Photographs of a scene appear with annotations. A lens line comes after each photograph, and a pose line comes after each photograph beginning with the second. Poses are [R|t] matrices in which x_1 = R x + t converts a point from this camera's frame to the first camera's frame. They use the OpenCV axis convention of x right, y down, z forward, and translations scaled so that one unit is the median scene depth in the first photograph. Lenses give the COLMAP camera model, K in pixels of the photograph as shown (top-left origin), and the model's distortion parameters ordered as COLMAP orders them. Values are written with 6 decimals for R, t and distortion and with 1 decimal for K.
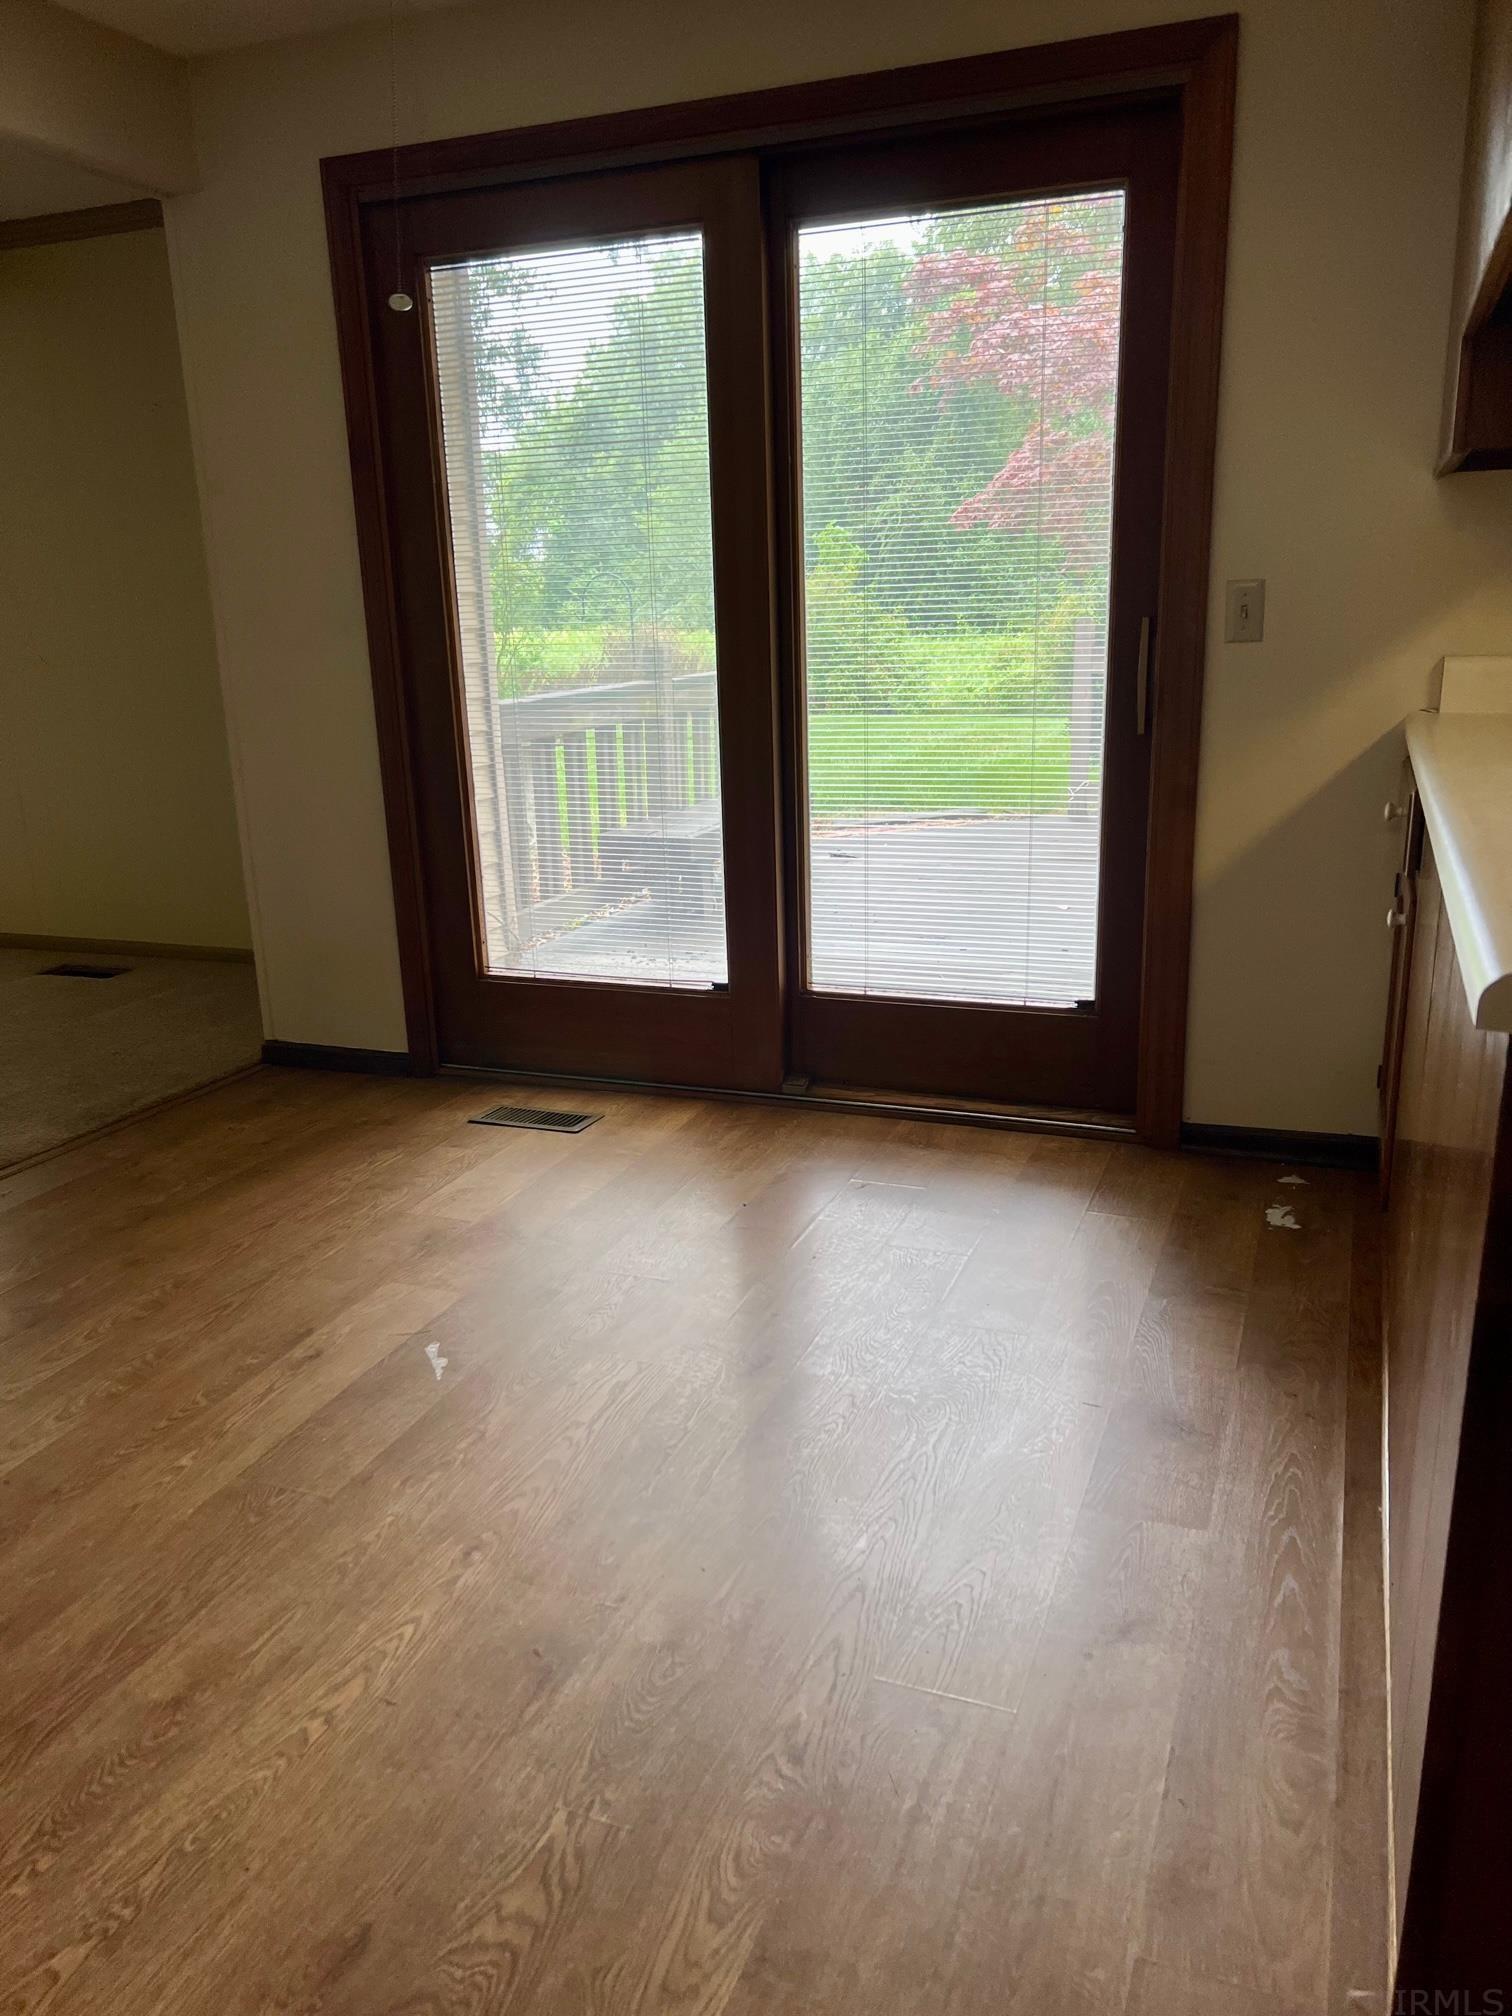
lens RADIAL K [[1525.7, 0, 742.3], [0, 1525.7, 1001.4], [0, 0, 1]] dist [0.050014, -0.050371]
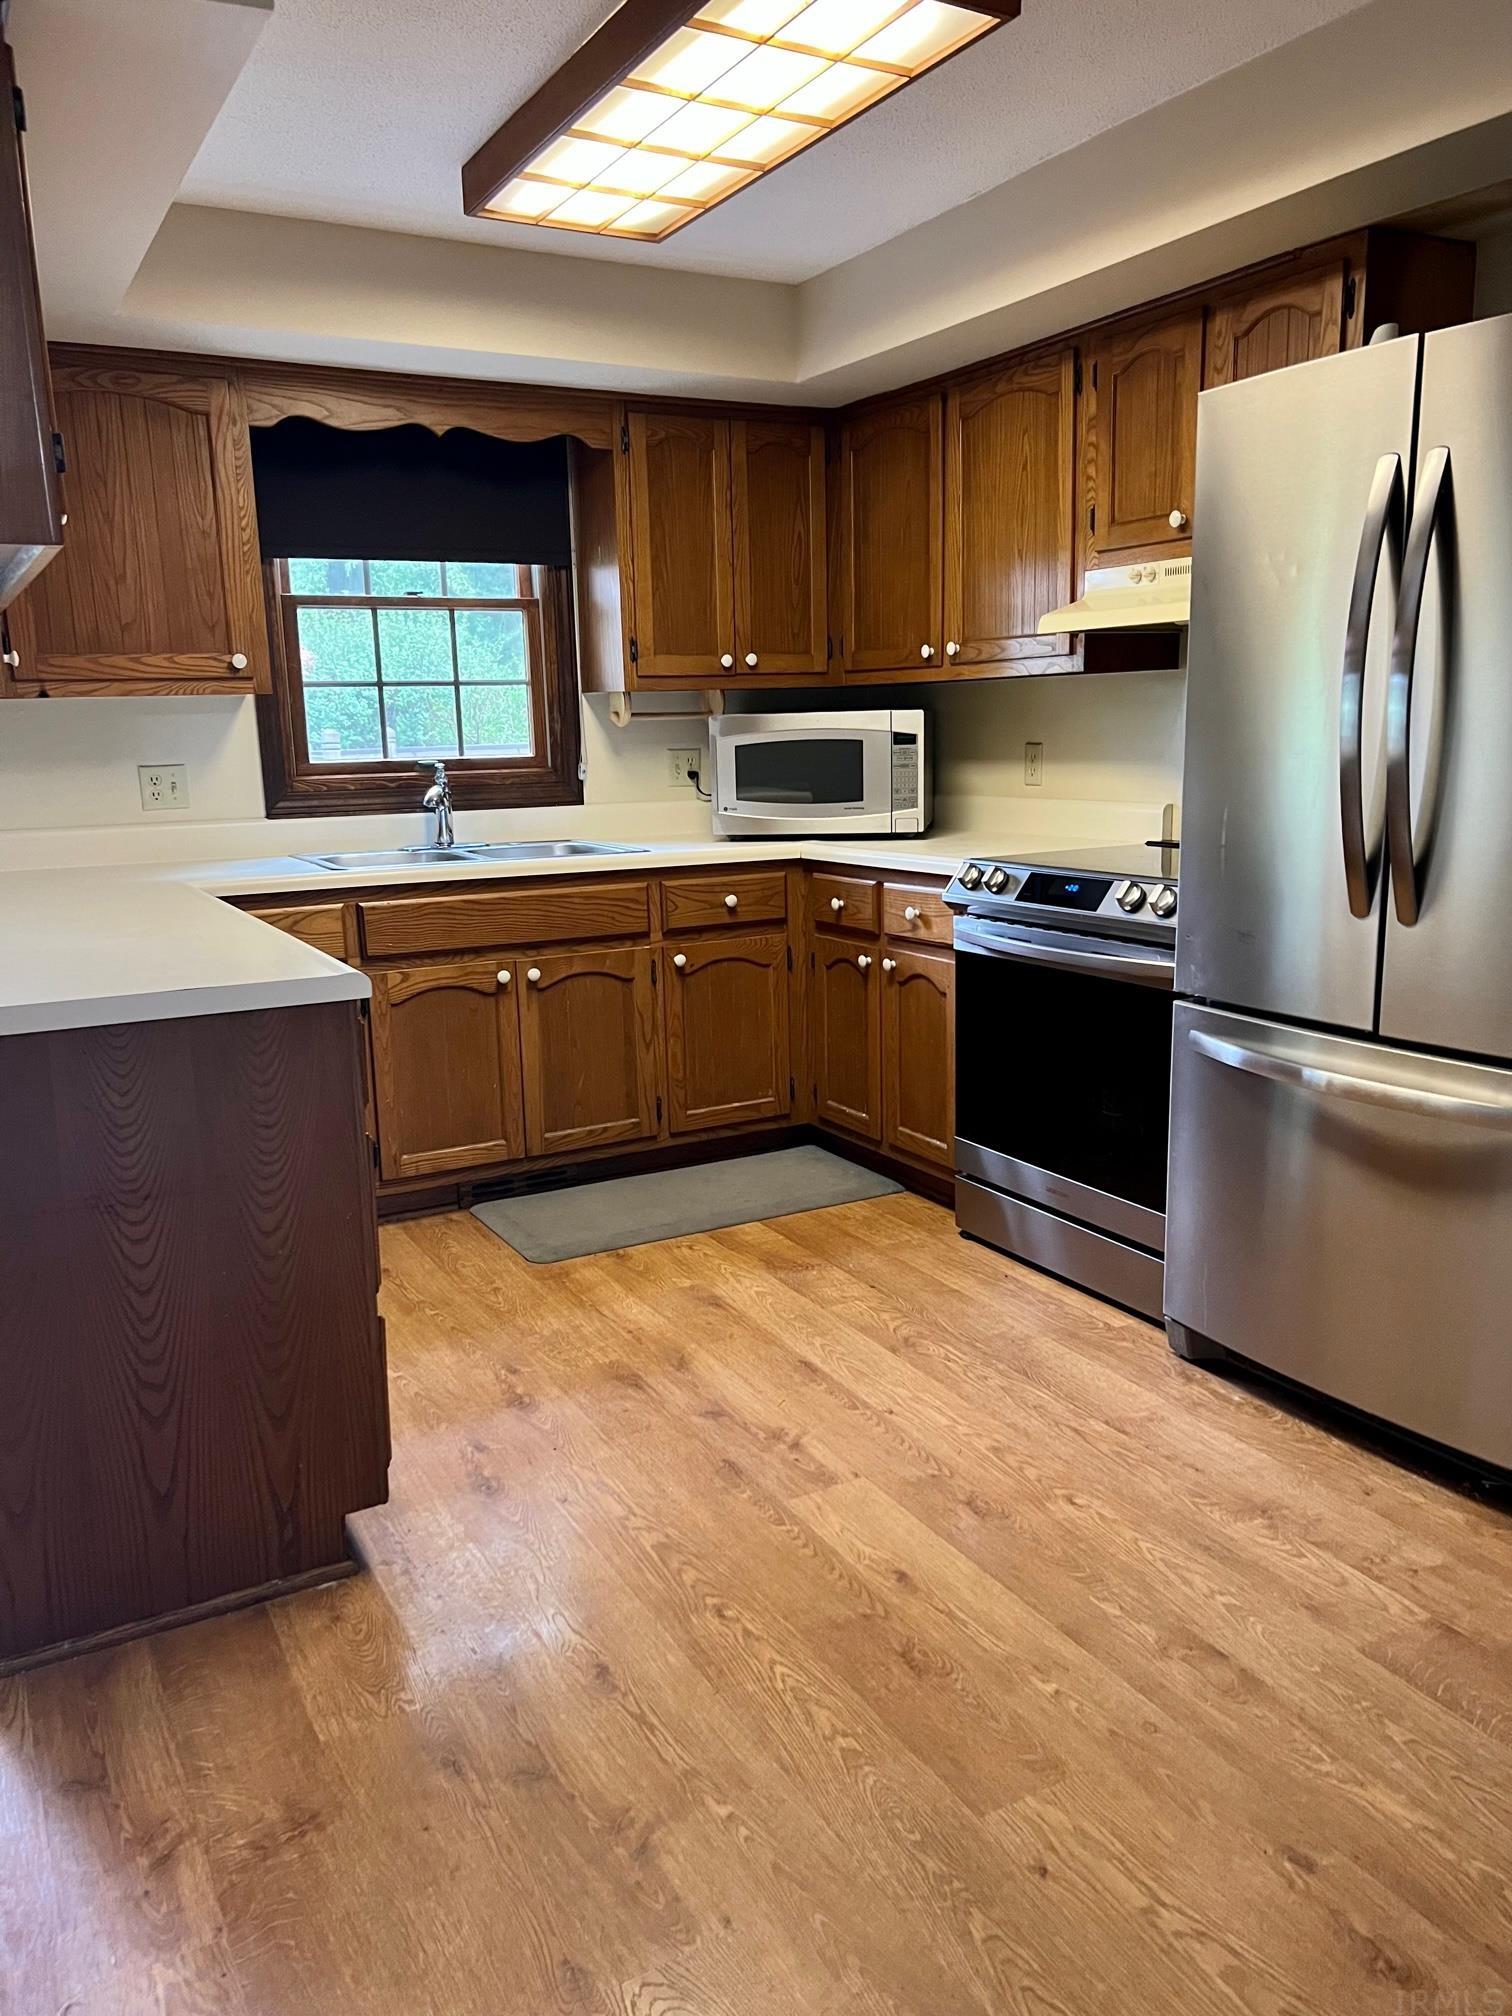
lens RADIAL K [[1525.7, 0, 774.2], [0, 1525.7, 1019.9], [0, 0, 1]] dist [0.050014, -0.050371]
pose [[0.625543, -0.139789, 0.767564, -0.840276], [0.203042, 0.979086, 0.012839, -0.065332], [-0.753306, 0.147817, 0.640843, 0.162596]]
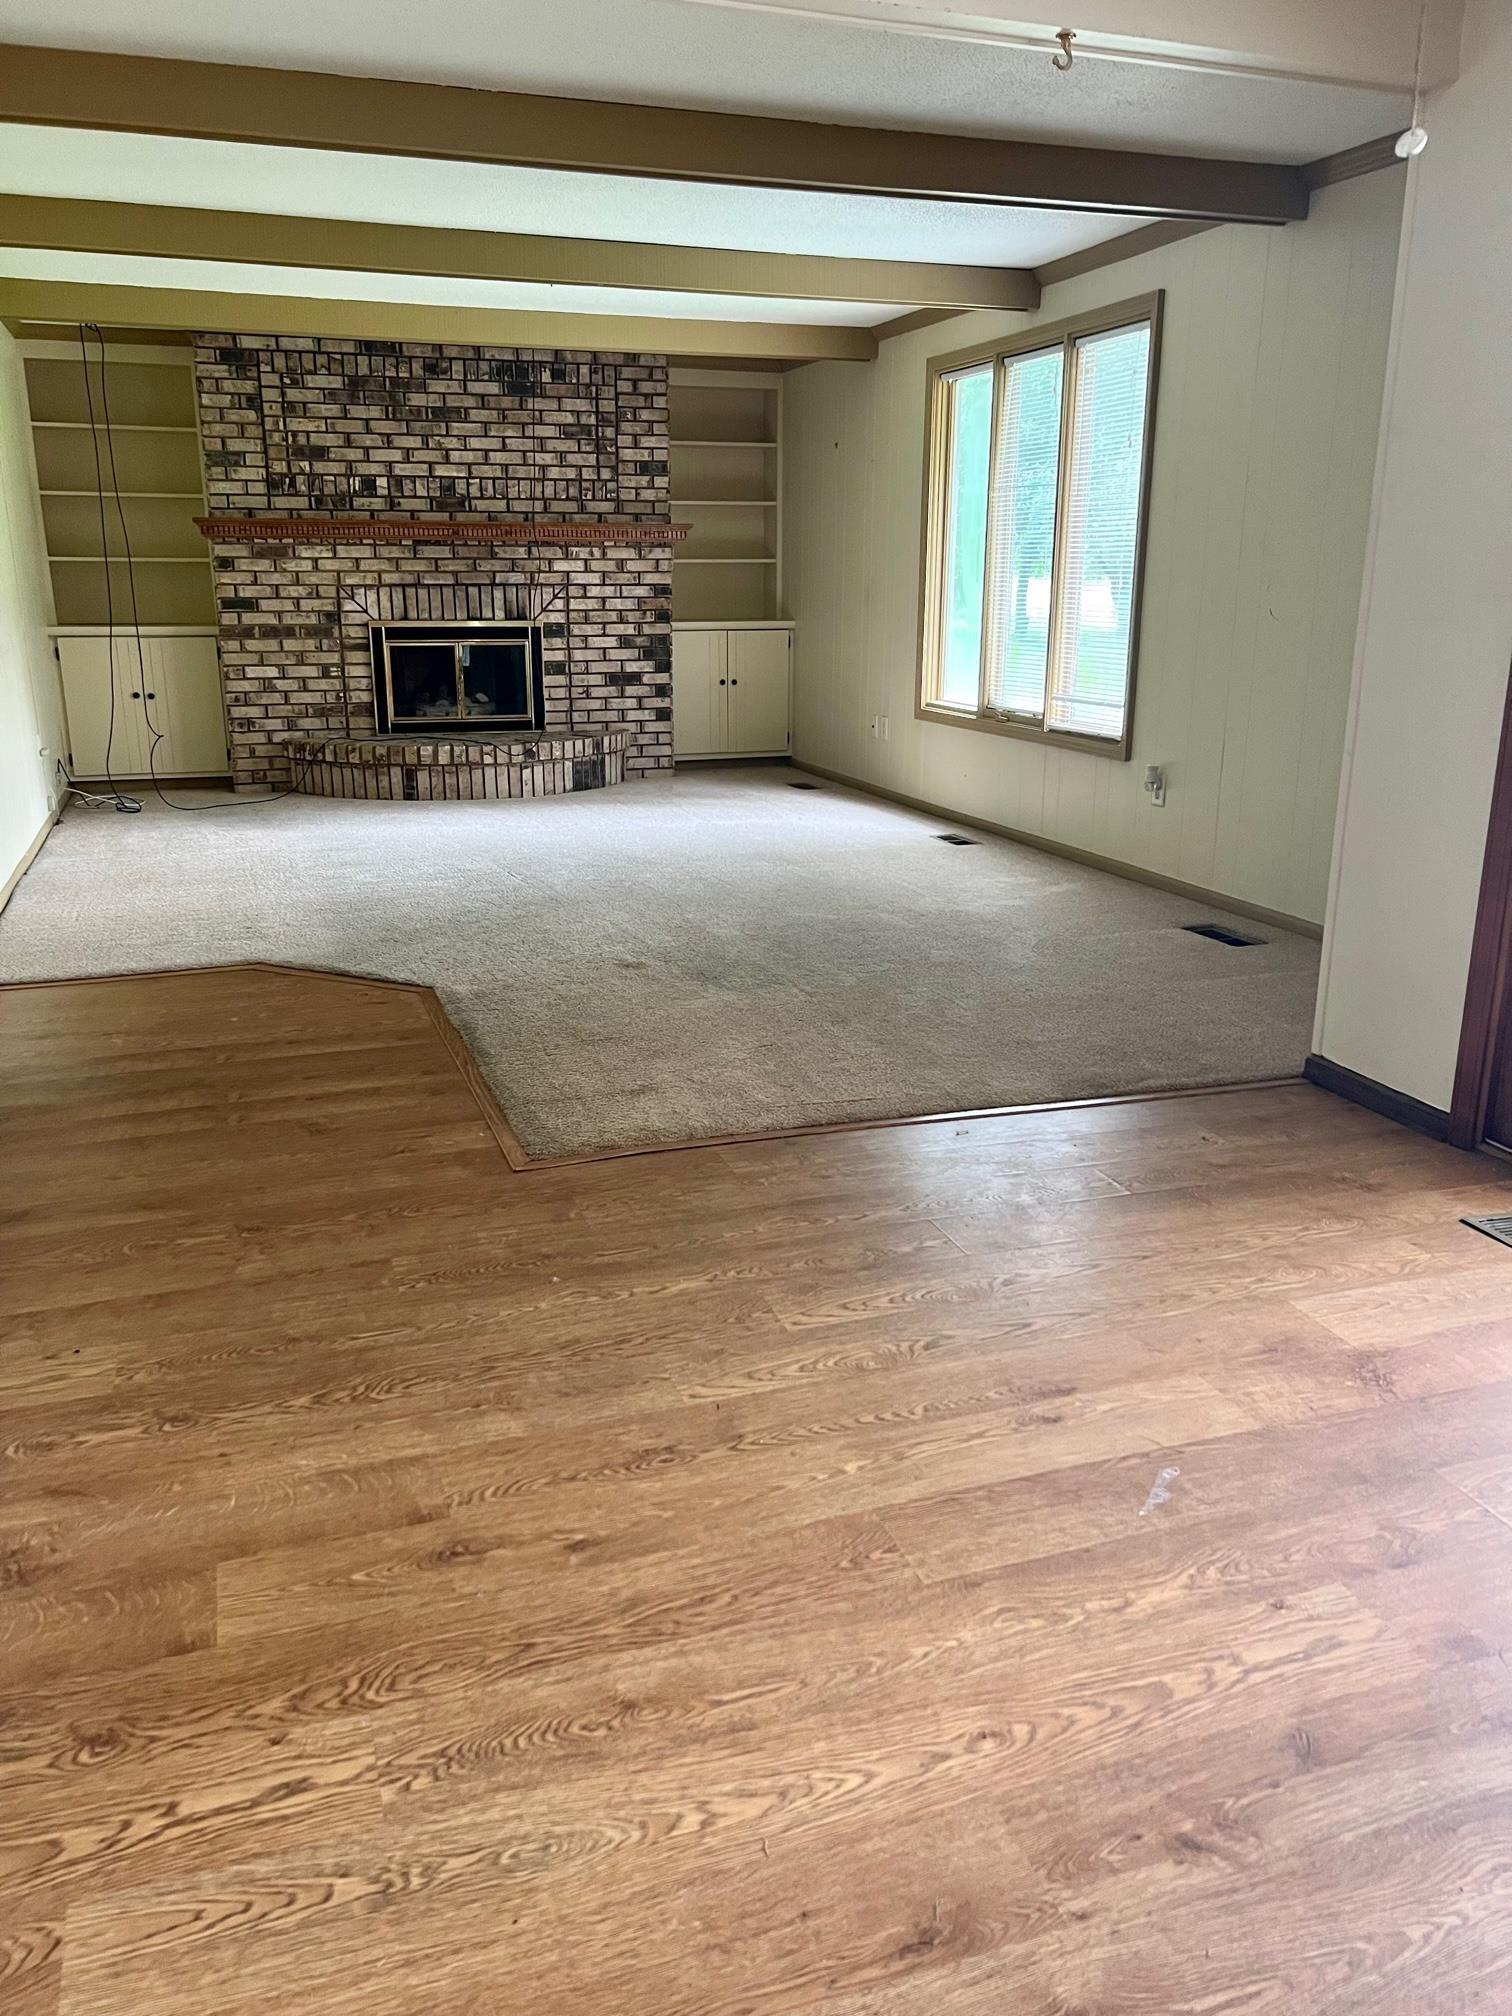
lens RADIAL K [[1525.7, 0, 755.6], [0, 1525.7, 1016.5], [0, 0, 1]] dist [0.050014, -0.050371]
pose [[0.649914, 0.241426, -0.720642, 0.210943], [-0.211704, 0.968183, 0.133431, -0.083550], [0.729927, 0.065844, 0.680346, 0.288326]]
